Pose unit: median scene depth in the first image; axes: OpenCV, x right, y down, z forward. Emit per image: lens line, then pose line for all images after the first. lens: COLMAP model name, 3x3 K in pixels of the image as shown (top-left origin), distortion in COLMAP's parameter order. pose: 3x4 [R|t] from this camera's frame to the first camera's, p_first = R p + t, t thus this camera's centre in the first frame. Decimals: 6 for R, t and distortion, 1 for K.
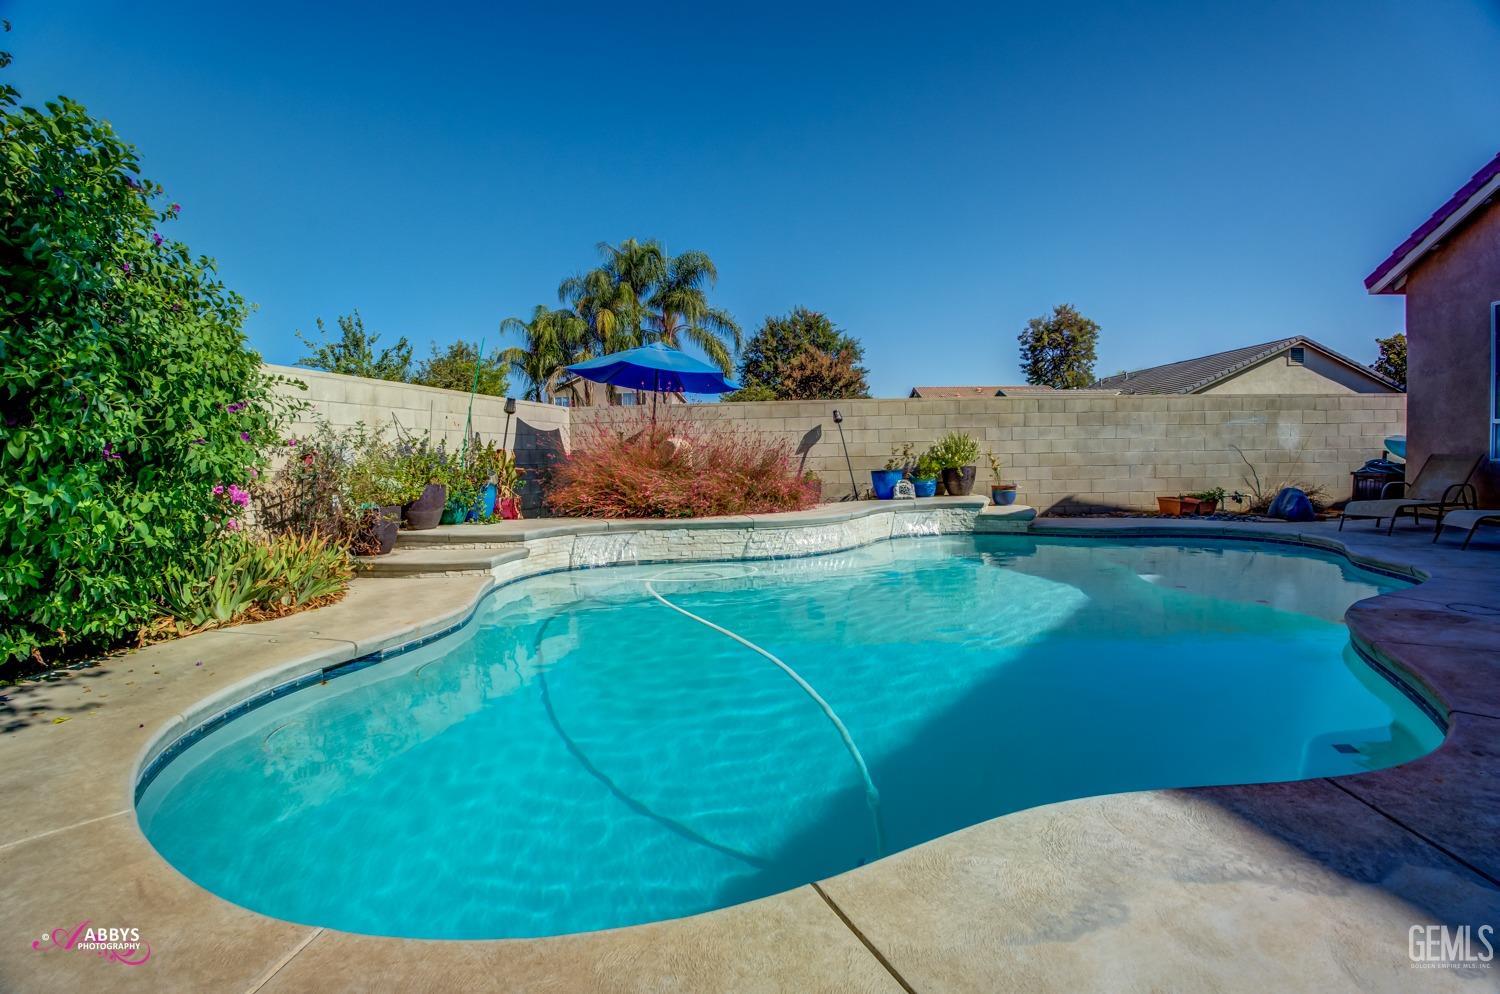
lens RADIAL K [[711.0, 0, 750.0], [0, 711.0, 497.0], [0, 0, 1]] dist [-0.097316, 0.019973]
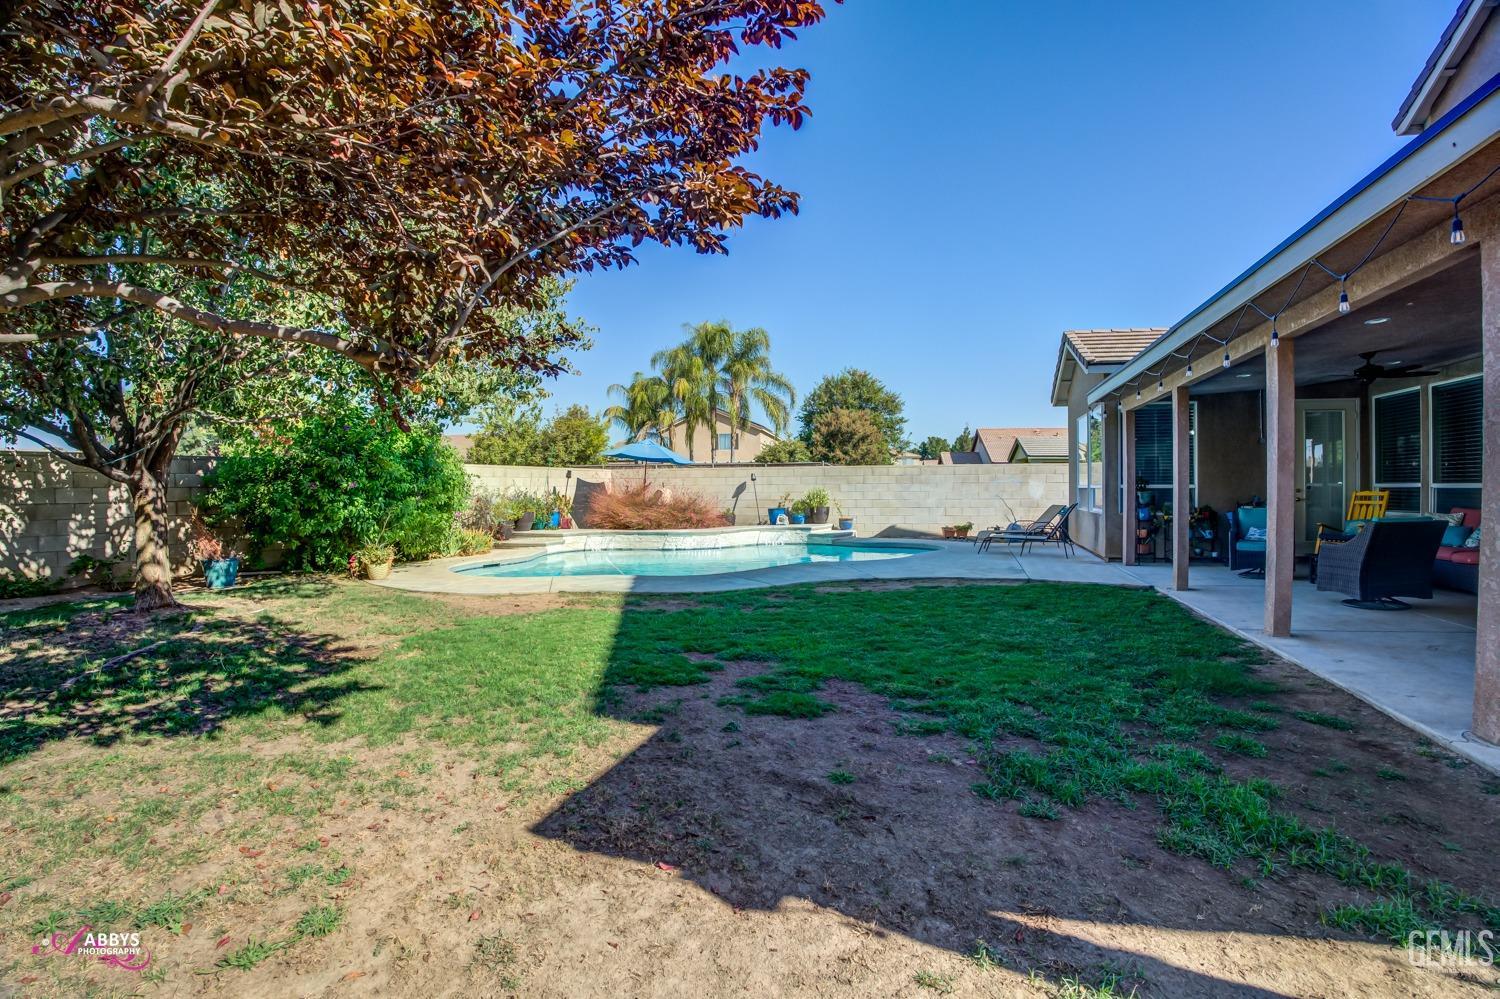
lens RADIAL K [[711.0, 0, 750.0], [0, 711.0, 499.5], [0, 0, 1]] dist [-0.097316, 0.019973]
pose [[0.983507, 0.018711, -0.179897, 0.442649], [-0.025037, 0.999143, -0.032954, -0.000138], [0.179126, 0.036915, 0.983133, -0.749582]]
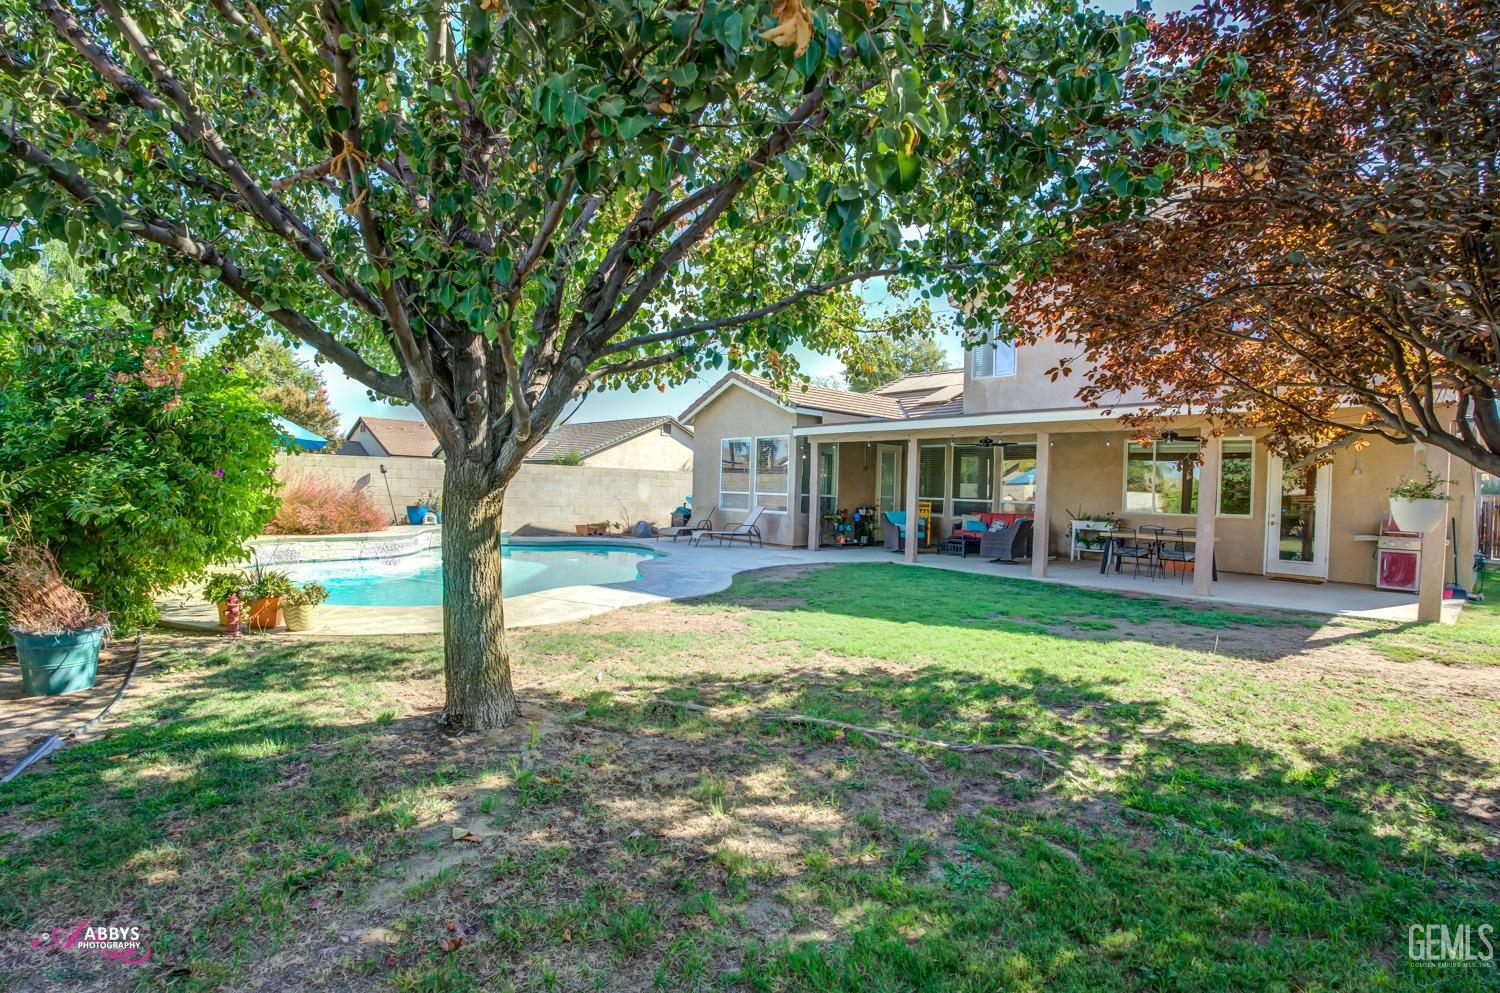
lens RADIAL K [[711.0, 0, 750.0], [0, 711.0, 496.5], [0, 0, 1]] dist [-0.097316, 0.019973]
pose [[0.711312, 0.035535, 0.701977, -0.352262], [-0.008273, 0.999075, -0.042191, -0.000181], [-0.702828, 0.024203, 0.710948, -0.583236]]
